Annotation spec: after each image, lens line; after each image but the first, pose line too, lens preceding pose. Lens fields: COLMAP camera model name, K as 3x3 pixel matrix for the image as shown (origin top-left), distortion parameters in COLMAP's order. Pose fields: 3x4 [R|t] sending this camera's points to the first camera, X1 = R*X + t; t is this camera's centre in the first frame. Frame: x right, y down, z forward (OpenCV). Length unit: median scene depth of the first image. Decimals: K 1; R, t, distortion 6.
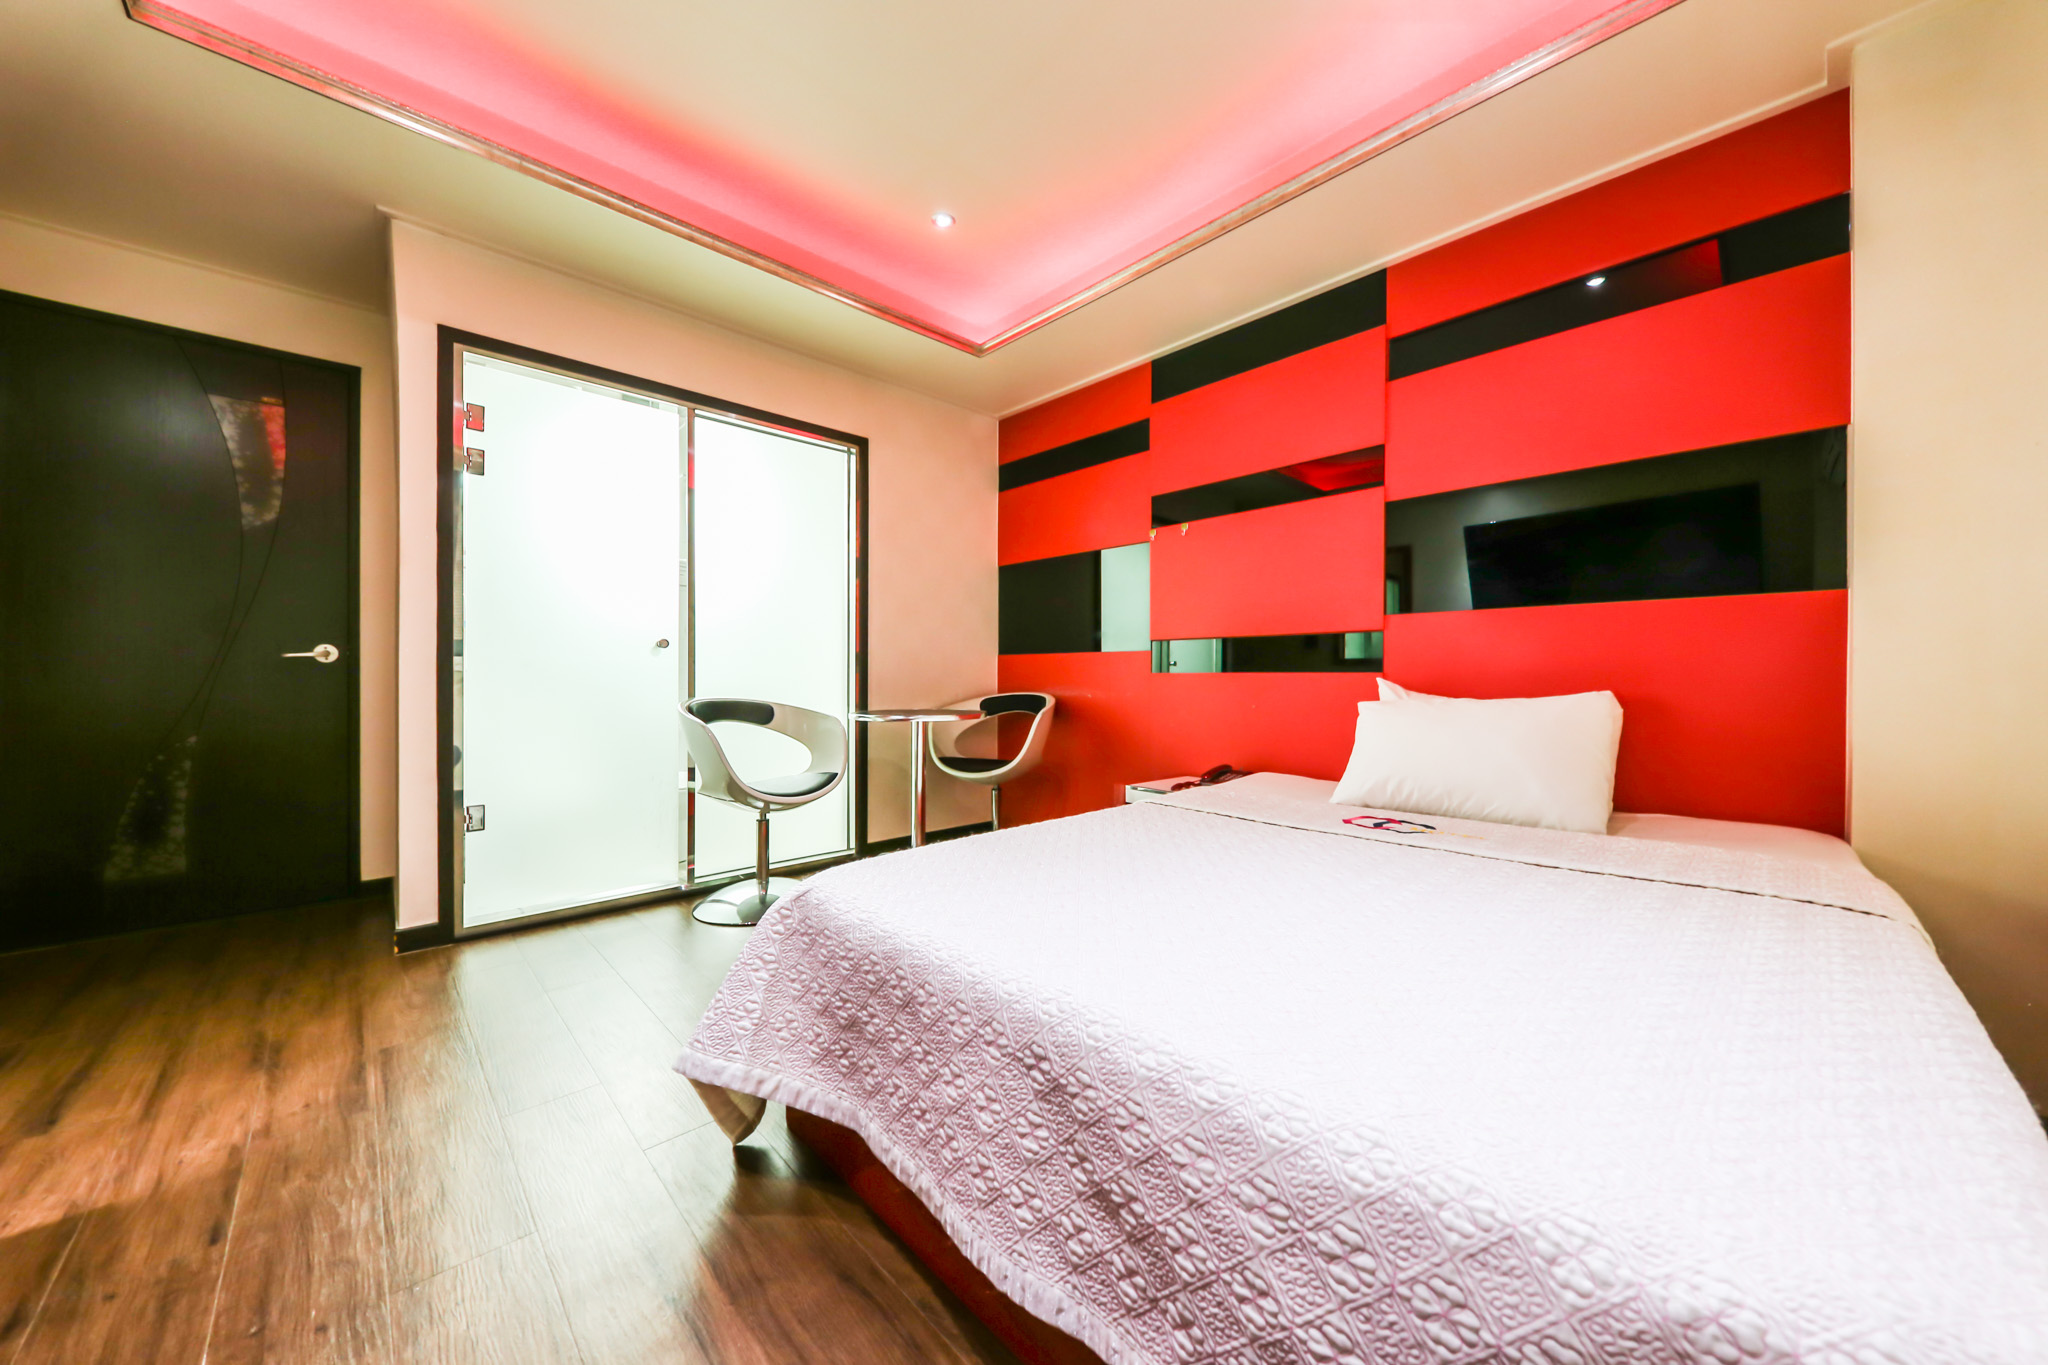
lens RADIAL K [[713.4, 0, 1024.8], [0, 713.4, 679.8], [0, 0, 1]] dist [0.009510, -0.004103]
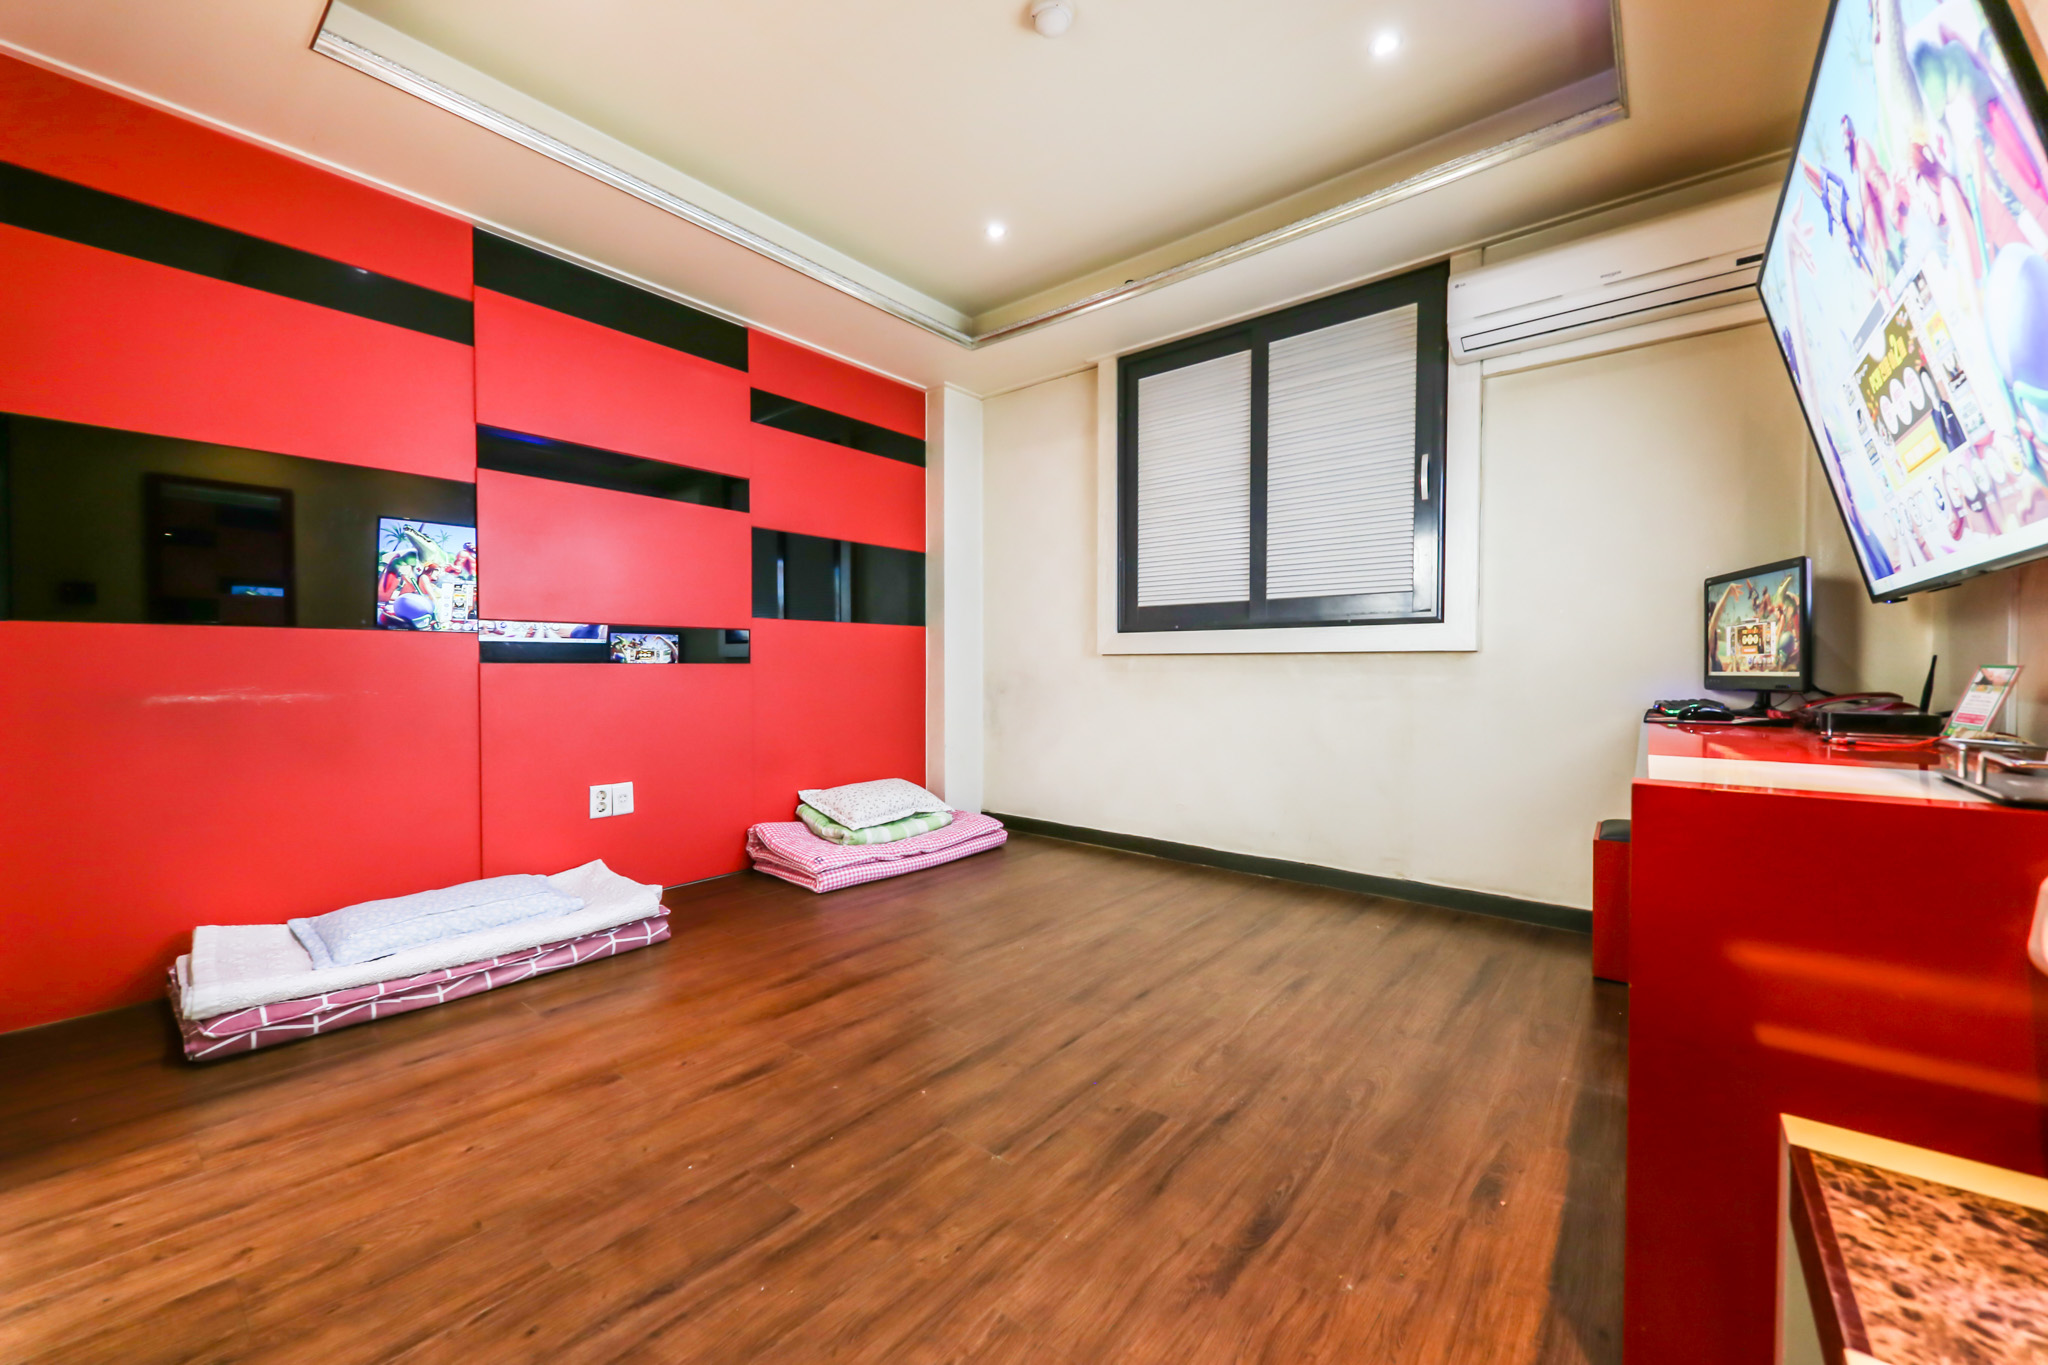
lens RADIAL K [[769.8, 0, 1029.5], [0, 769.8, 680.2], [0, 0, 1]] dist [-0.000288, -0.000277]
pose [[-0.144579, -0.027338, 0.989116, -0.911476], [0.002704, 0.999604, 0.028023, -0.000678], [-0.989490, 0.006726, -0.144448, 0.723184]]
